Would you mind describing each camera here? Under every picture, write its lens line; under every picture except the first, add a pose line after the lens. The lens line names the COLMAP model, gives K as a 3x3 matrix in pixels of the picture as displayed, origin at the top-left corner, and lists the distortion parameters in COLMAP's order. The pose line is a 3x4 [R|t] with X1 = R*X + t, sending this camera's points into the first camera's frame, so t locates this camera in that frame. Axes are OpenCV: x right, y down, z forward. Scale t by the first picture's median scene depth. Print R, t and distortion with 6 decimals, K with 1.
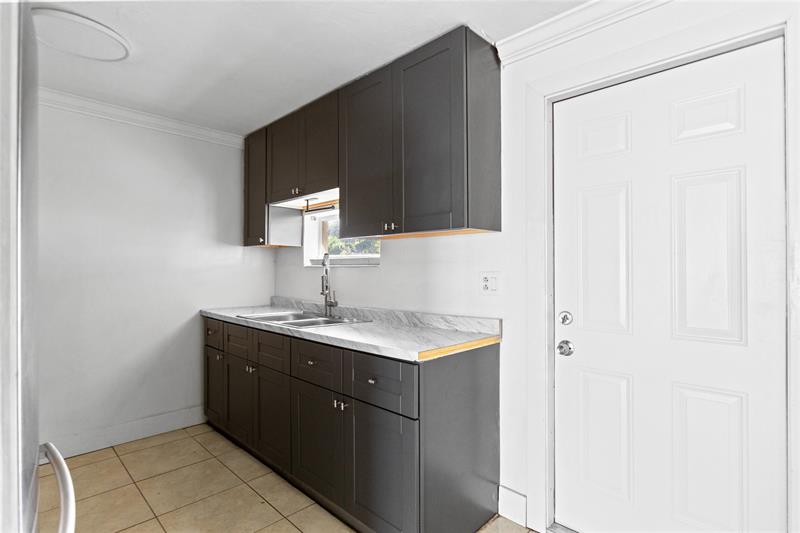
lens RADIAL K [[393.9, 0, 397.8], [0, 393.9, 264.0], [0, 0, 1]] dist [-0.001736, 0.001480]
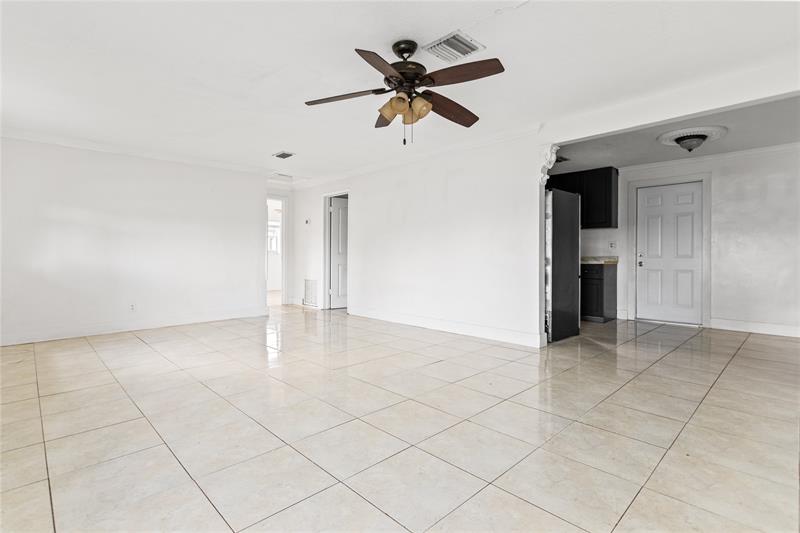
lens RADIAL K [[385.8, 0, 390.0], [0, 385.8, 259.7], [0, 0, 1]] dist [0.006677, -0.000836]
pose [[0.999493, 0.001801, -0.031784, -1.444141], [-0.001222, 0.999833, 0.018221, 0.111378], [0.031811, -0.018173, 0.999329, -2.118705]]
